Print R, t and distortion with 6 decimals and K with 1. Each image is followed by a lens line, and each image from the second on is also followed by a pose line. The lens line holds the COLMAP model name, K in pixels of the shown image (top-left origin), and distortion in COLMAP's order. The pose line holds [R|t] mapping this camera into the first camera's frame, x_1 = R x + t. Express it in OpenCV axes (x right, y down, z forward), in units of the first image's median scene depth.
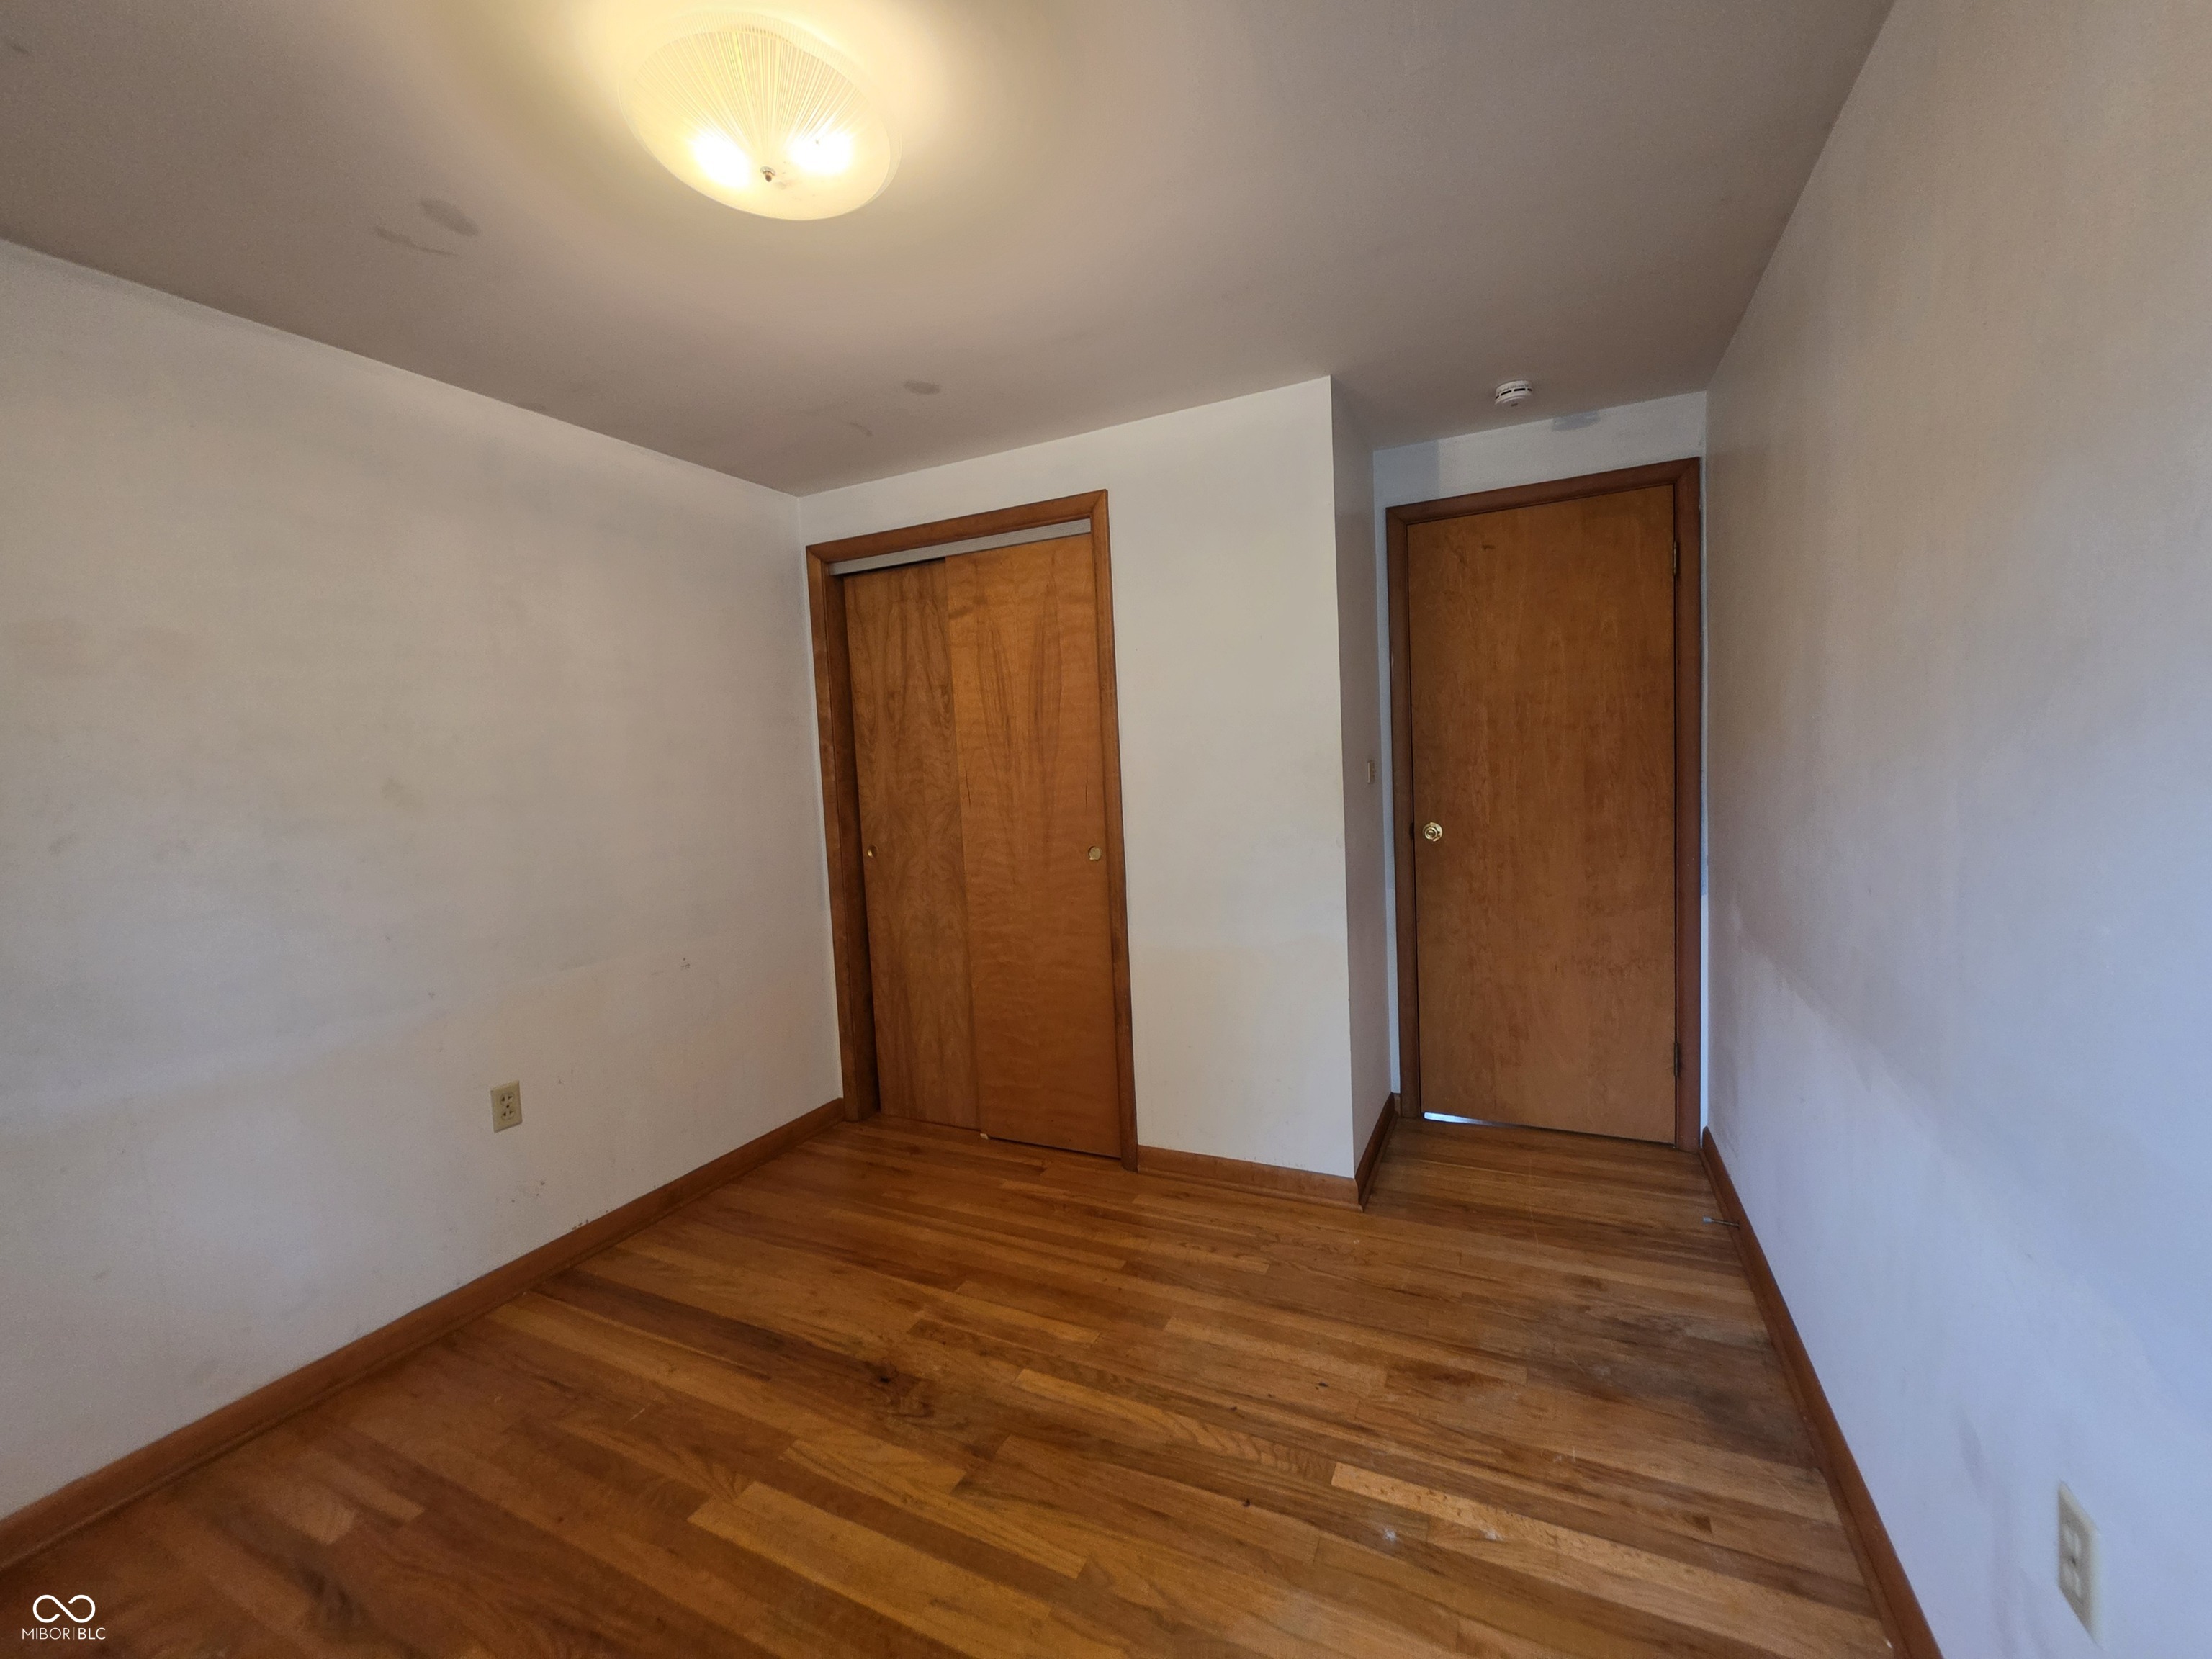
lens RADIAL K [[893.4, 0, 1108.0], [0, 893.4, 822.8], [0, 0, 1]] dist [-0.000833, 0.000353]
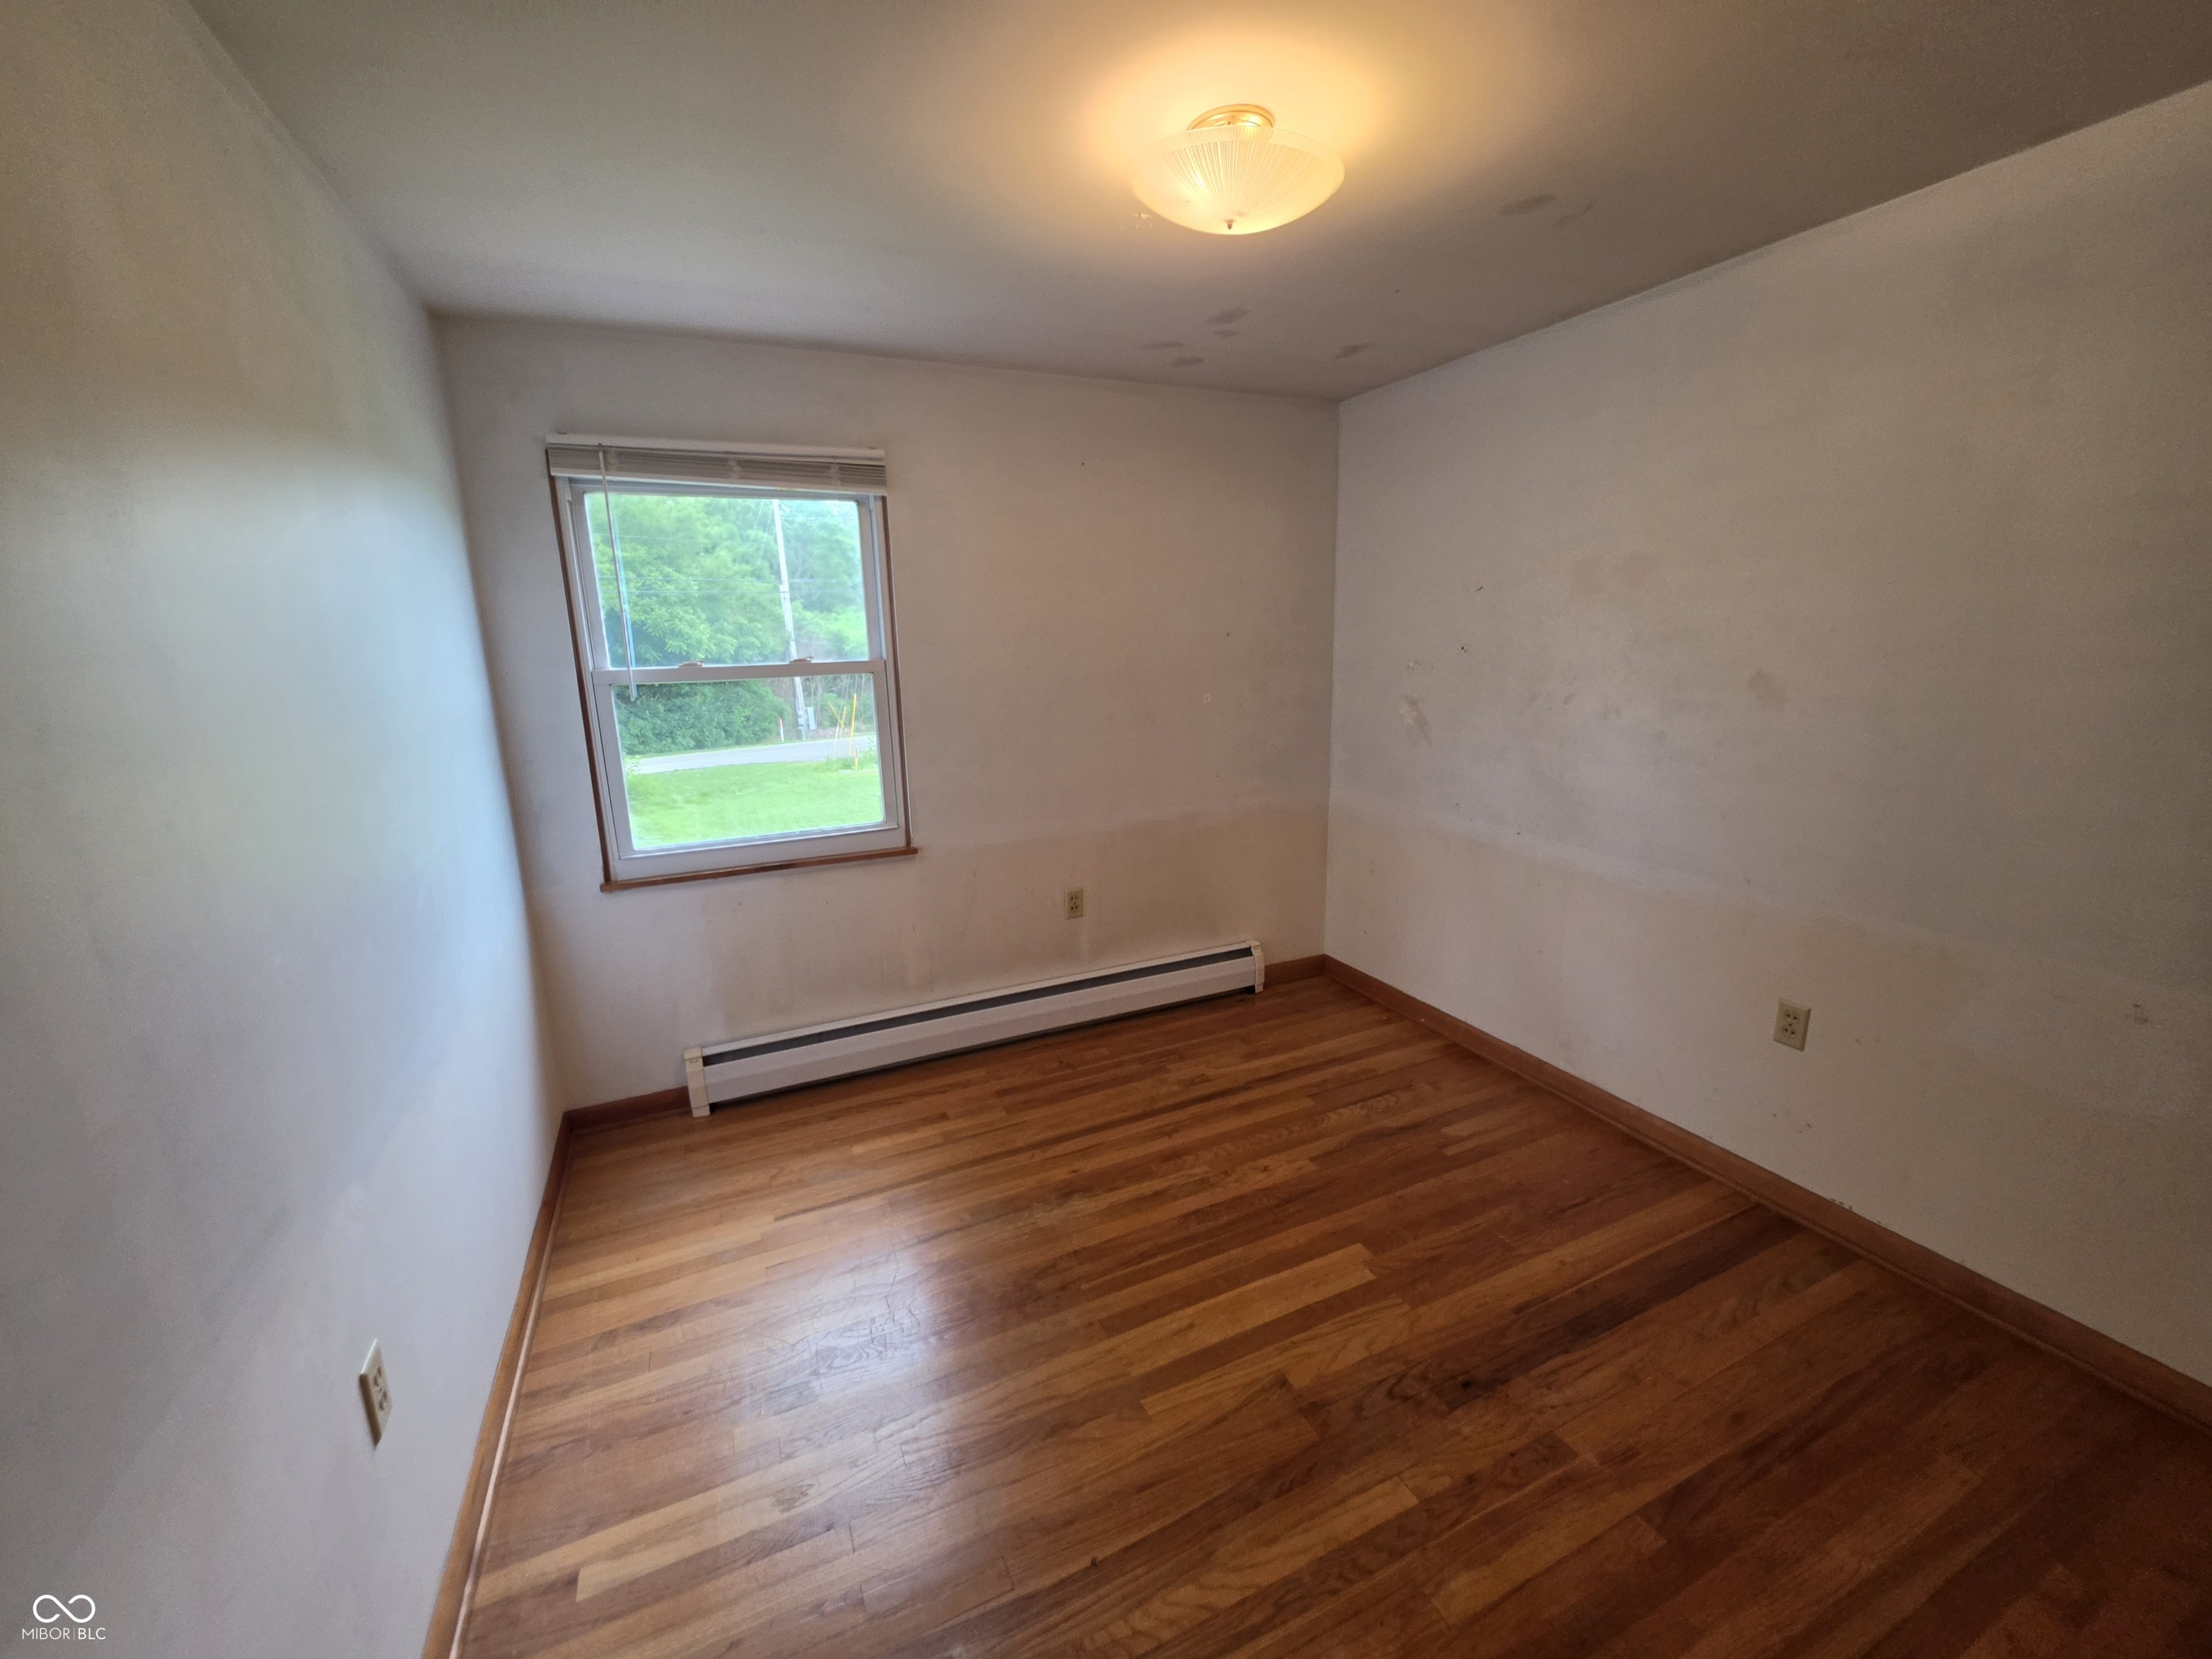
lens RADIAL K [[893.4, 0, 1107.8], [0, 893.4, 829.7], [0, 0, 1]] dist [-0.000833, 0.000353]
pose [[-0.630261, 0.230324, -0.741432, 0.608067], [-0.001569, 0.954602, 0.297879, -0.225250], [0.776382, 0.188905, -0.601287, 1.311715]]
